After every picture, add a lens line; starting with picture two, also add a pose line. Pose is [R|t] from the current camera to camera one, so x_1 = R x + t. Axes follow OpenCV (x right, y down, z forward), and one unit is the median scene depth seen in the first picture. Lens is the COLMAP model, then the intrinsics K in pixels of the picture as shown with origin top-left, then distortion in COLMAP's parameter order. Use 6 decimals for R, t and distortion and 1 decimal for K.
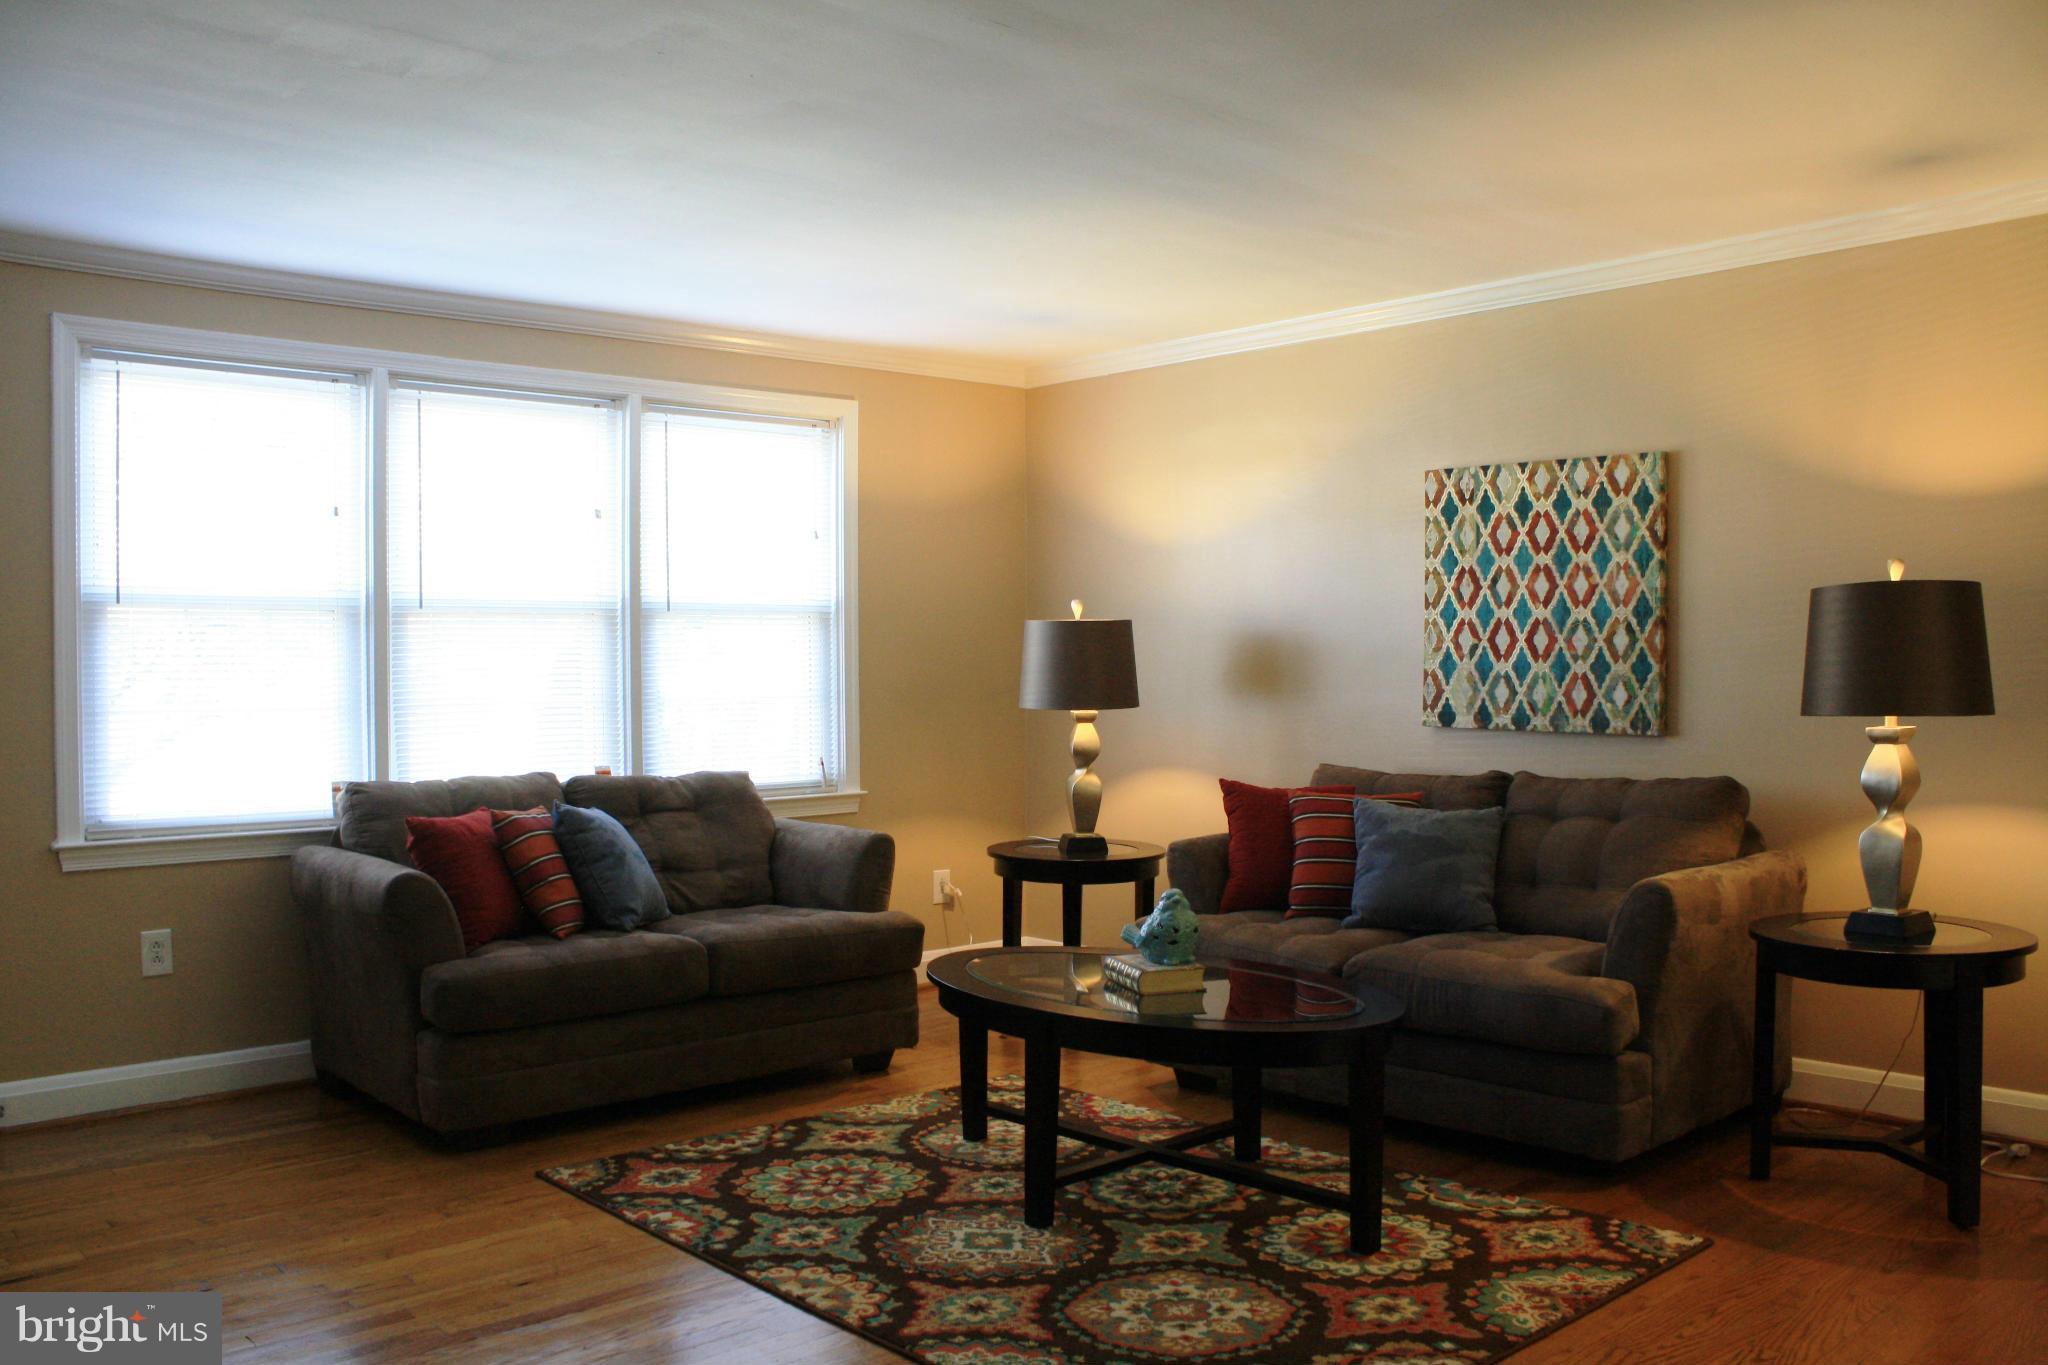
lens RADIAL K [[1698.5, 0, 1033.5], [0, 1698.5, 668.6], [0, 0, 1]] dist [-0.176681, 0.148910]
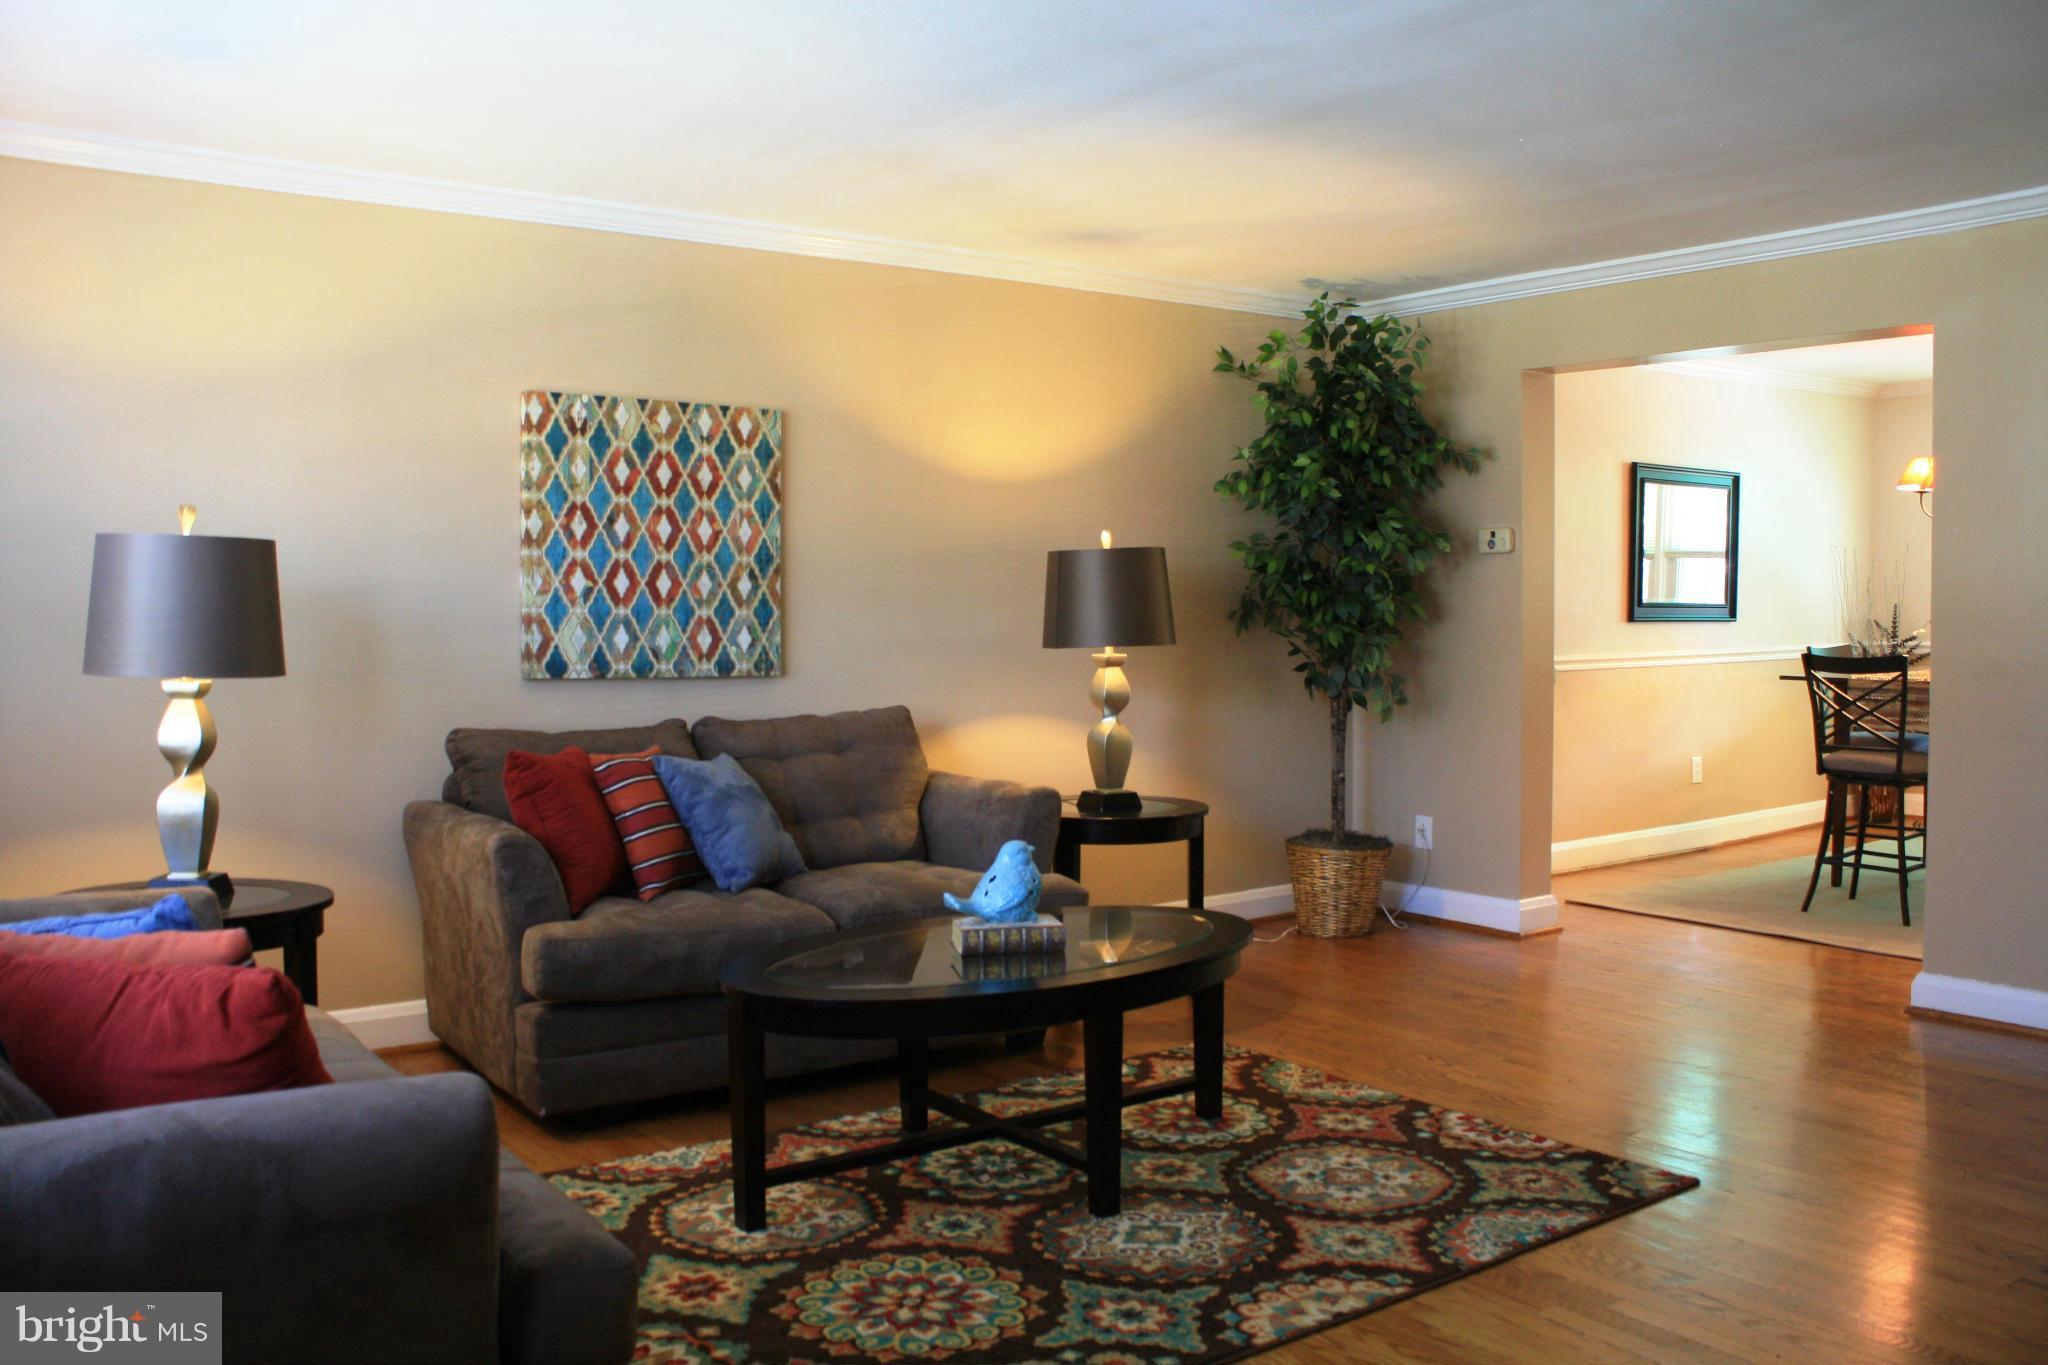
lens RADIAL K [[1698.5, 0, 1033.5], [0, 1698.5, 668.6], [0, 0, 1]] dist [-0.176681, 0.148910]
pose [[0.114098, -0.027656, 0.993085, -0.666478], [0.004675, 0.999616, 0.027300, 0.006655], [-0.993459, 0.001528, 0.114183, 0.689110]]
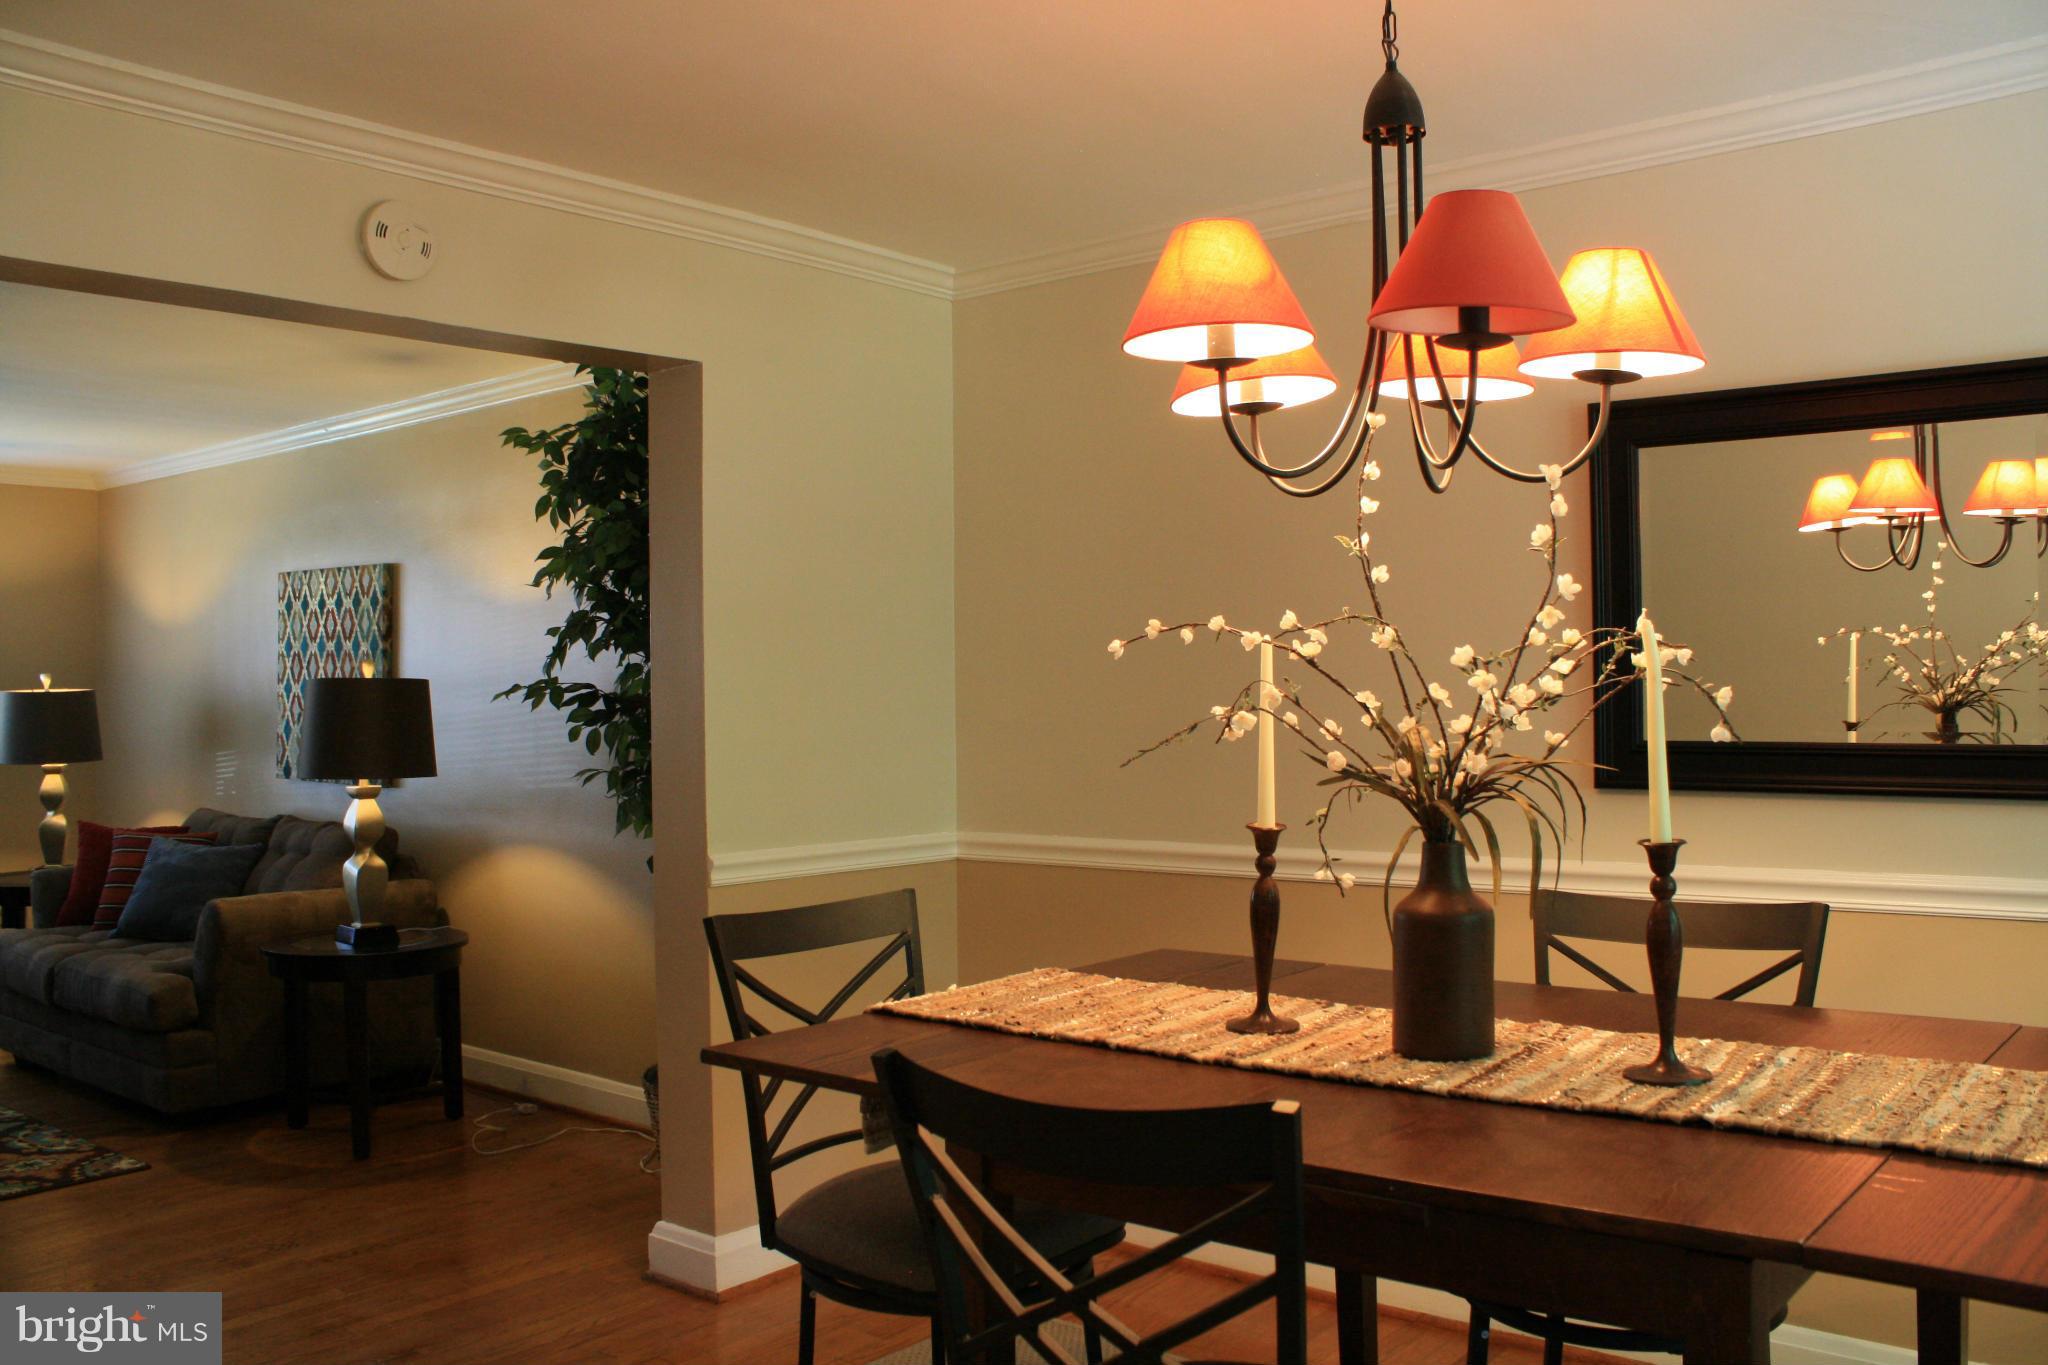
lens RADIAL K [[1698.5, 0, 1033.5], [0, 1698.5, 668.6], [0, 0, 1]] dist [-0.176681, 0.148910]
pose [[0.989240, -0.001294, 0.146296, 0.662140], [0.003341, 0.999900, -0.013750, -0.030550], [-0.146263, 0.014090, 0.989145, -0.315995]]
